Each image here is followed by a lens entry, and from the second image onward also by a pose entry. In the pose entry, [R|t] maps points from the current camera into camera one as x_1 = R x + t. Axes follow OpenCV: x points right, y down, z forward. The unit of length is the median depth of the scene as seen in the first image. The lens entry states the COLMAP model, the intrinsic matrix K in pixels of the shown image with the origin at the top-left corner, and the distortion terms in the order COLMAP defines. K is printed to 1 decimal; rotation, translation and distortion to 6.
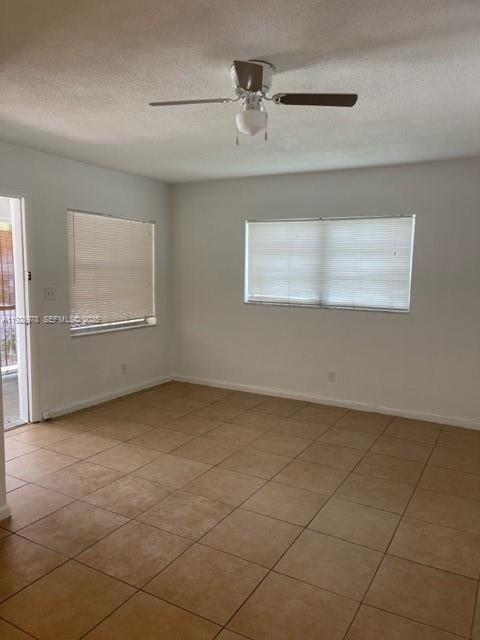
lens RADIAL K [[479.2, 0, 240.0], [0, 479.2, 324.2], [0, 0, 1]] dist [0.030491, -0.001850]
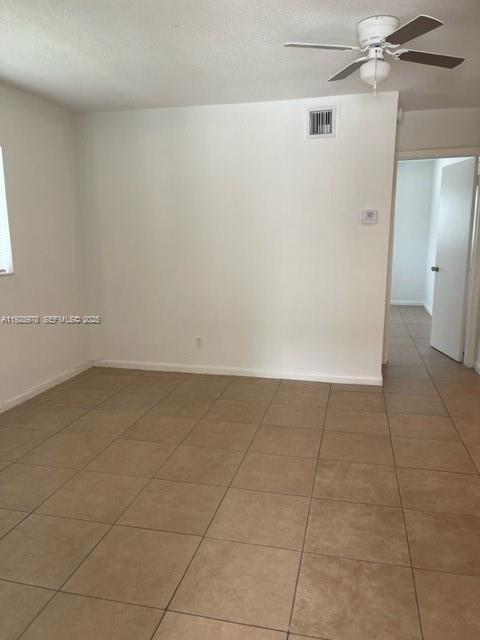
lens RADIAL K [[479.2, 0, 240.1], [0, 479.2, 320.1], [0, 0, 1]] dist [0.030491, -0.001850]
pose [[-0.275486, -0.189660, 0.942410, -0.757545], [0.112214, 0.967298, 0.227471, -0.126209], [-0.954733, 0.168417, -0.245194, 1.215064]]
